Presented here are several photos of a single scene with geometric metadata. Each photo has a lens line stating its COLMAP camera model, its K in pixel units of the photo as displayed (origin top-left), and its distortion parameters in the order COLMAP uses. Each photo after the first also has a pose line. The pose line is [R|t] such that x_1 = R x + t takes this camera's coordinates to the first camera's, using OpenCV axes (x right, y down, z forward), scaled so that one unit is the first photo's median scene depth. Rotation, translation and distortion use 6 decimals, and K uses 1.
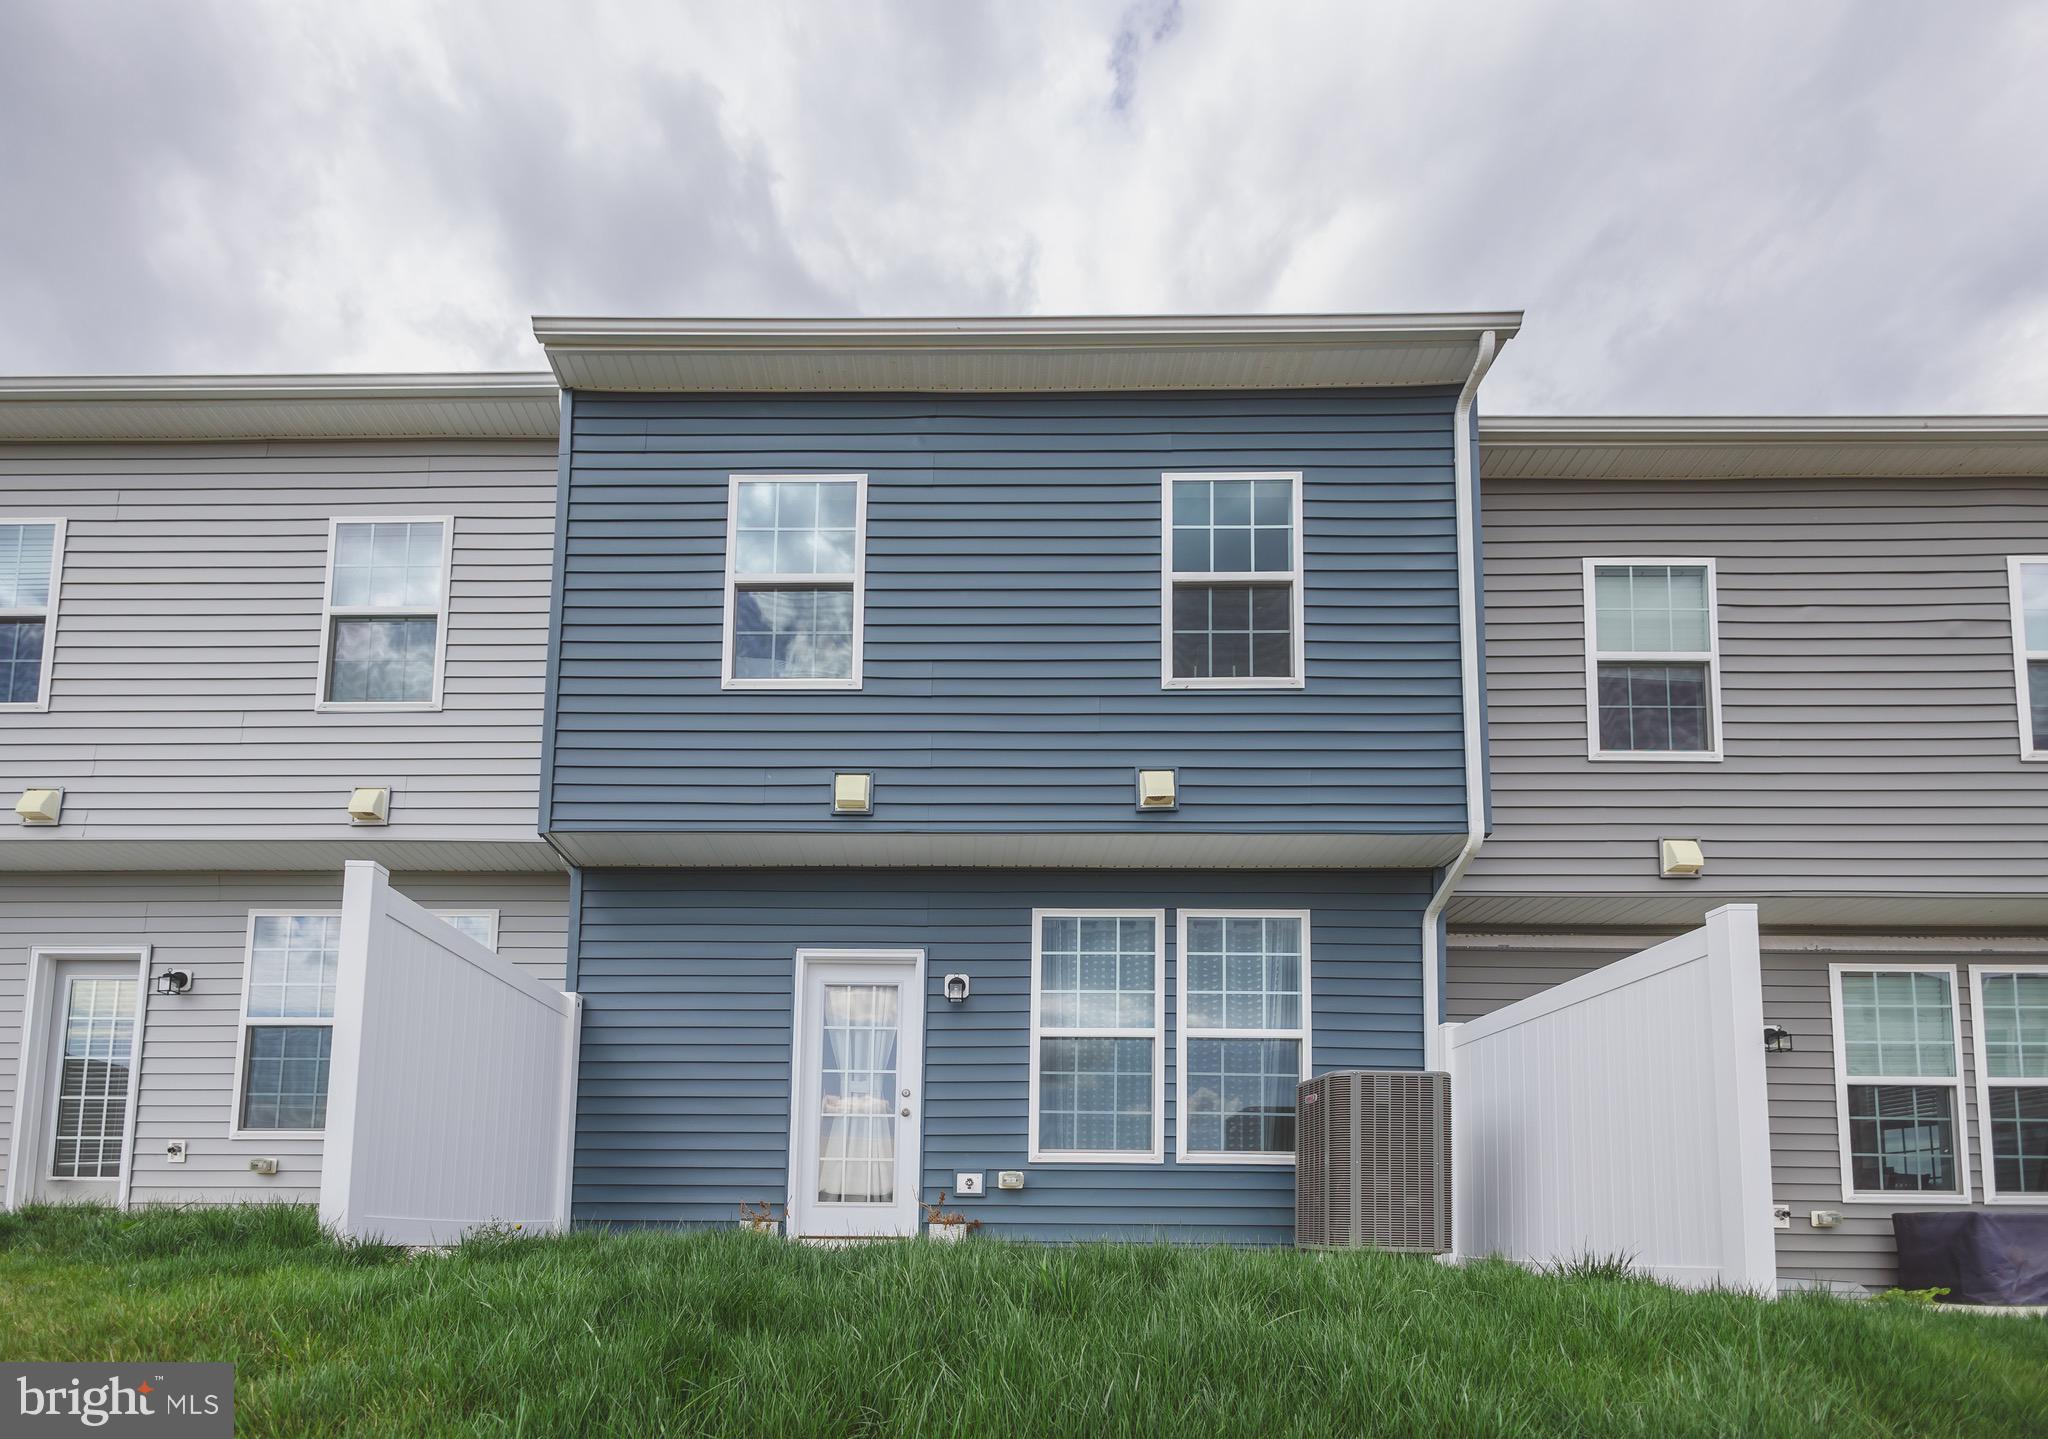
lens RADIAL K [[3783.1, 0, 1024.0], [0, 3783.1, 719.5], [0, 0, 1]] dist [-0.026785, -0.060981]
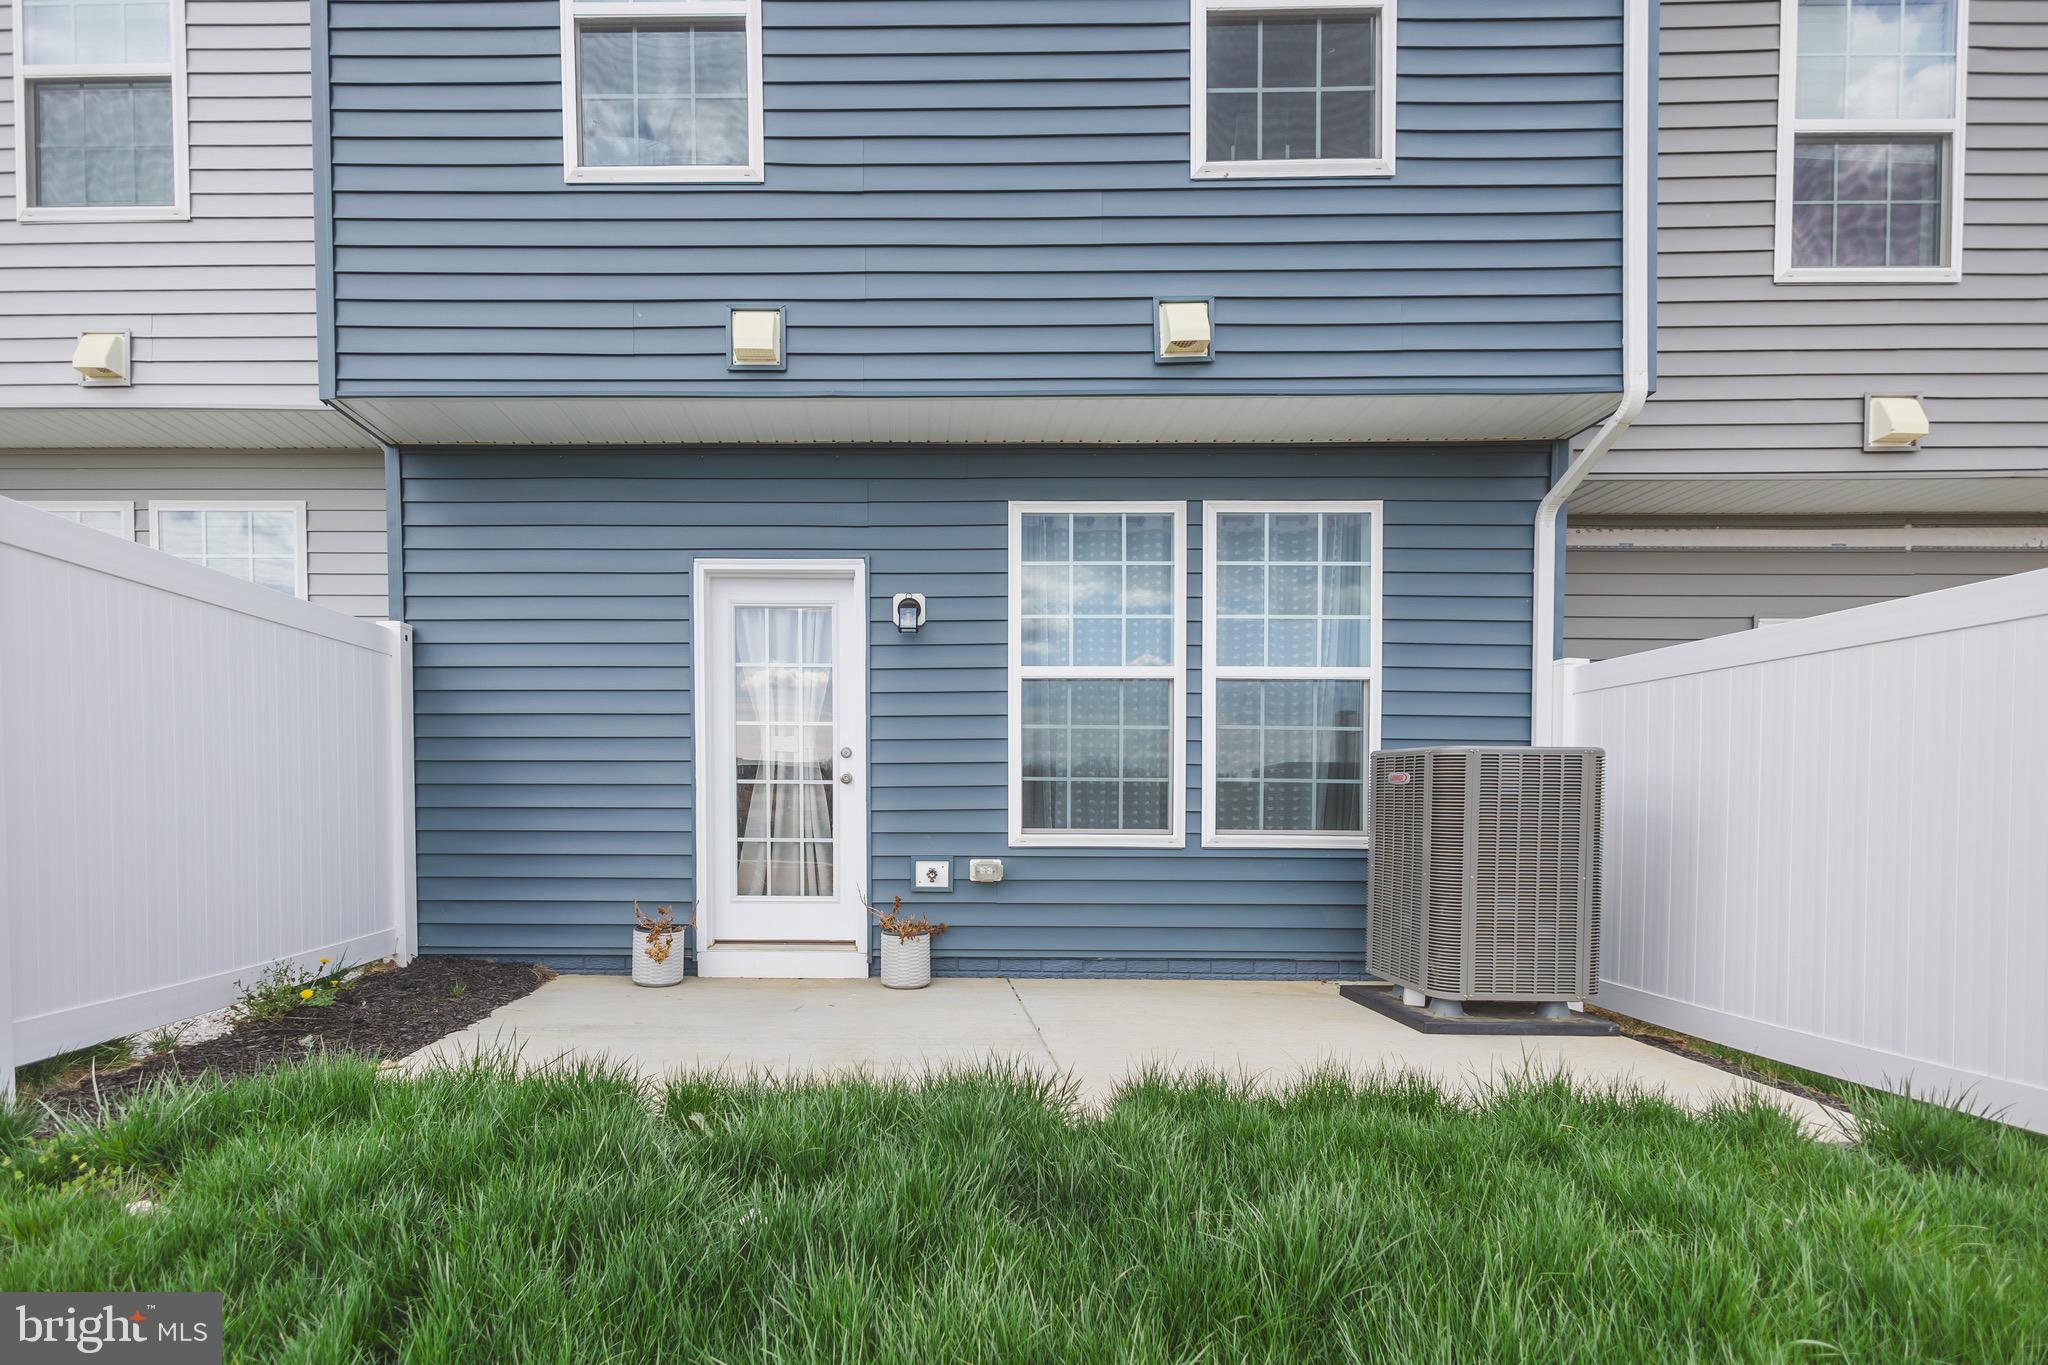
lens RADIAL K [[982.2, 0, 961.1], [0, 982.2, 677.7], [0, 0, 1]] dist [0.011152, -0.001888]
pose [[0.999315, -0.017442, 0.032650, -0.014017], [0.005014, 0.937686, 0.347447, 0.015266], [-0.036676, -0.347045, 0.937131, 0.808793]]
